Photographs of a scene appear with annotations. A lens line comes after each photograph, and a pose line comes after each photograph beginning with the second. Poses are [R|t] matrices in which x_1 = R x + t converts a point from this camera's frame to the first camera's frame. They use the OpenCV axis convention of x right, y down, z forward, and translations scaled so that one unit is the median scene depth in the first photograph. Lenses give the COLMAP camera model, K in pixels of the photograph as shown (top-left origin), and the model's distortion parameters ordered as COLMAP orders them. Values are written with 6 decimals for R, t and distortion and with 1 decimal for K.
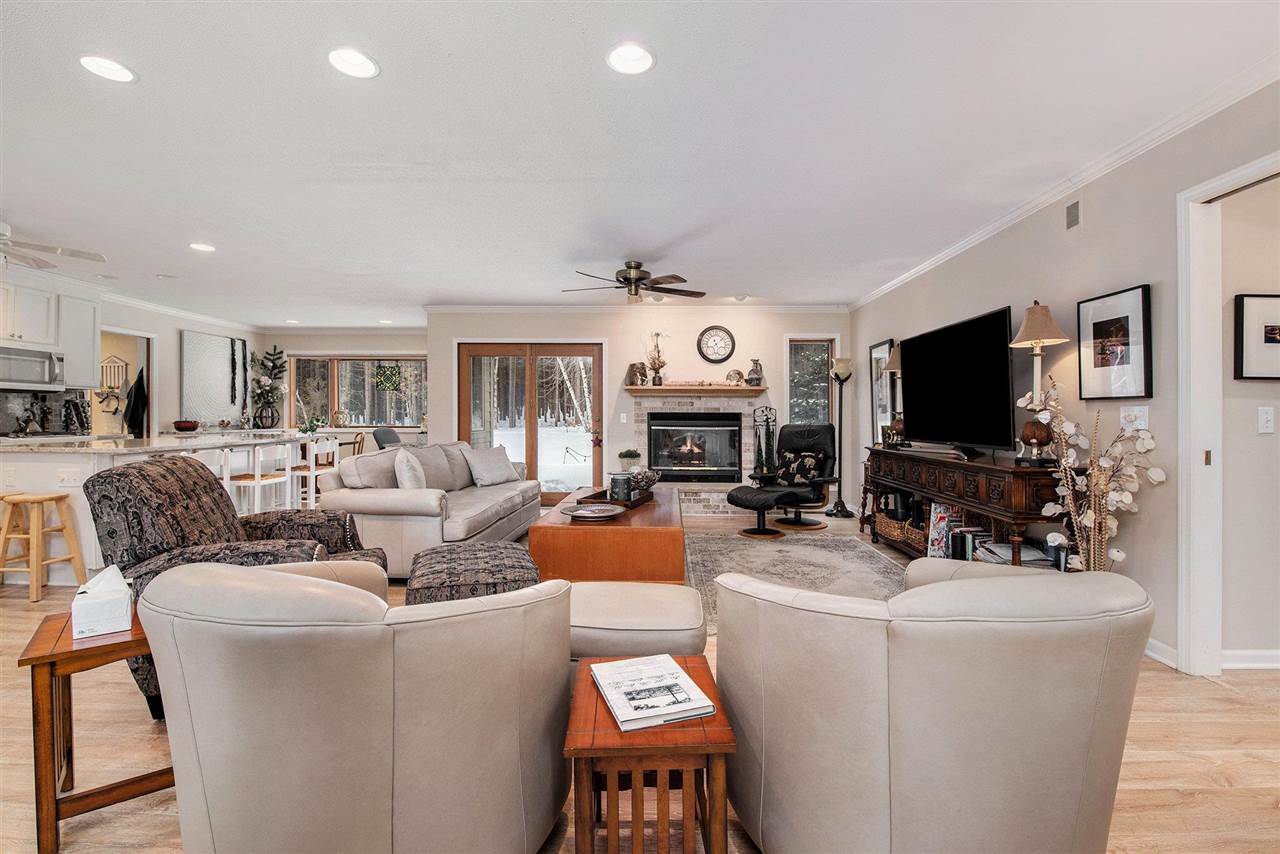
lens RADIAL K [[533.9, 0, 617.7], [0, 533.9, 423.9], [0, 0, 1]] dist [-0.044966, -0.001823]
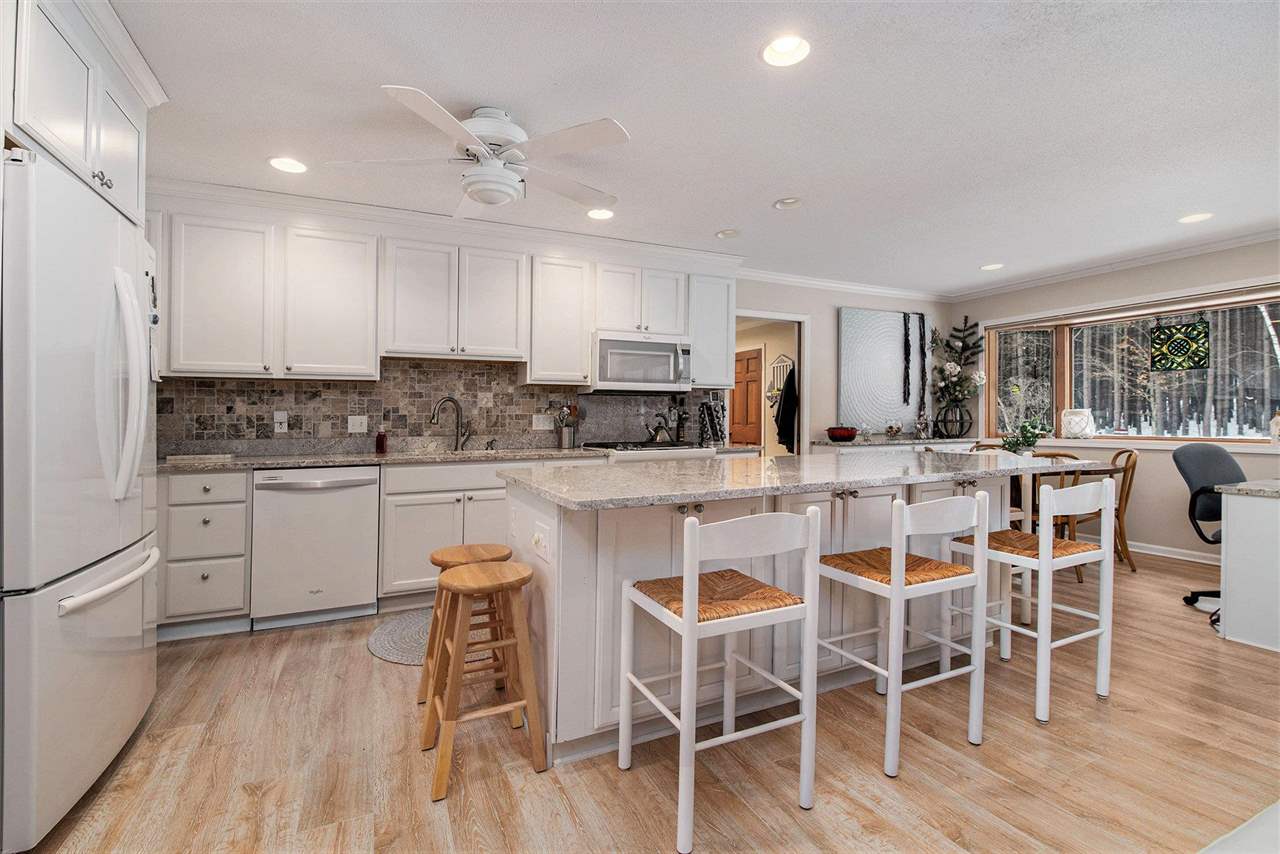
lens RADIAL K [[557.3, 0, 643.5], [0, 557.3, 428.8], [0, 0, 1]] dist [-0.005401, -0.000819]
pose [[0.440508, 0.005630, -0.897731, -0.204566], [-0.003637, 0.999983, 0.004487, -0.005581], [0.897741, 0.001289, 0.440521, 0.328867]]
